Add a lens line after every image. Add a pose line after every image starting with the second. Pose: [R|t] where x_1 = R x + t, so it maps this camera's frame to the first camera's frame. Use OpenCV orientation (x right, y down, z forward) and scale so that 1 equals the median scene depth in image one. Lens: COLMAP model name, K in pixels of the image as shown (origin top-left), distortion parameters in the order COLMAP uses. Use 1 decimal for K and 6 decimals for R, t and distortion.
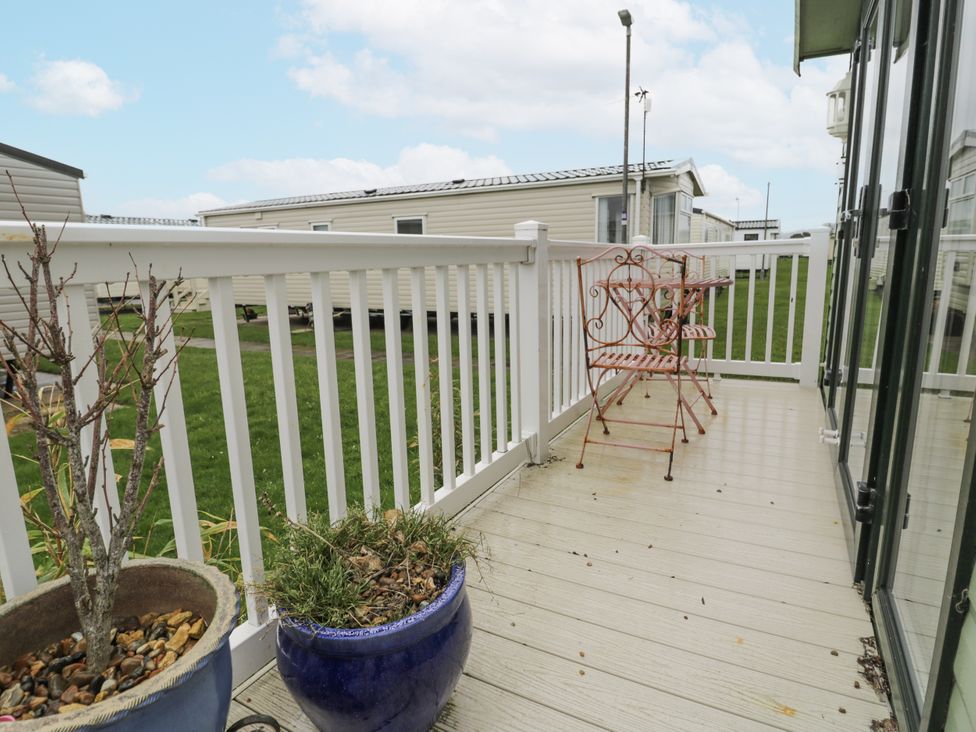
lens RADIAL K [[554.9, 0, 489.8], [0, 554.9, 363.3], [0, 0, 1]] dist [-0.002160, -0.001778]
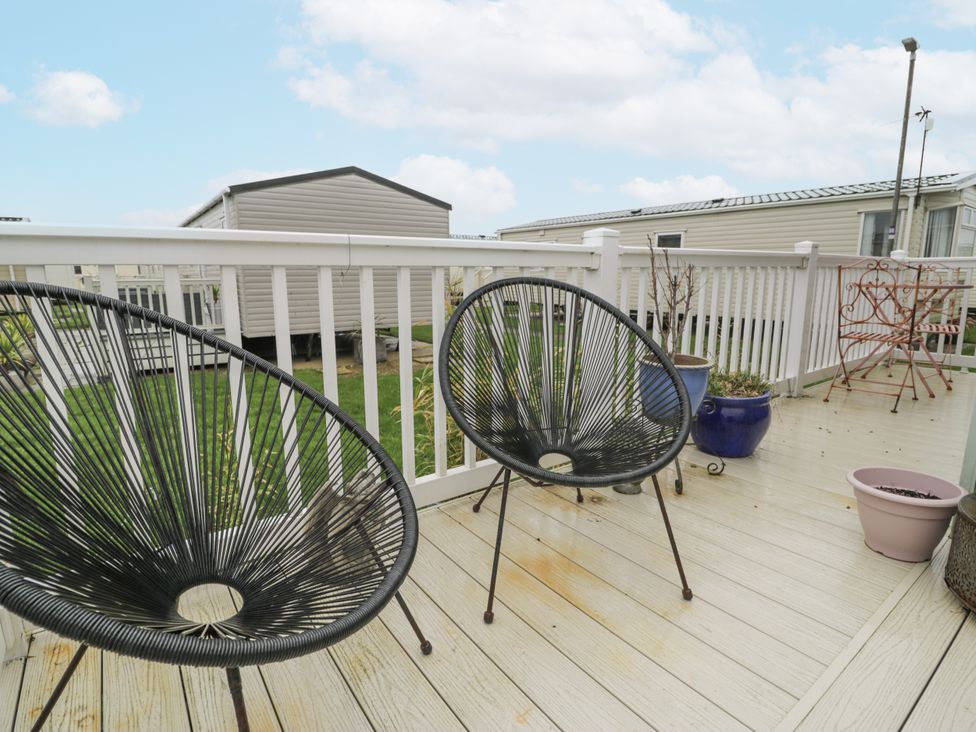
lens RADIAL K [[507.2, 0, 485.9], [0, 507.2, 364.6], [0, 0, 1]] dist [0.000681, -0.013887]
pose [[0.904495, 0.096048, -0.415529, -0.031519], [-0.095824, 0.995167, 0.021447, 0.039346], [0.415581, 0.020419, 0.909327, -0.179920]]
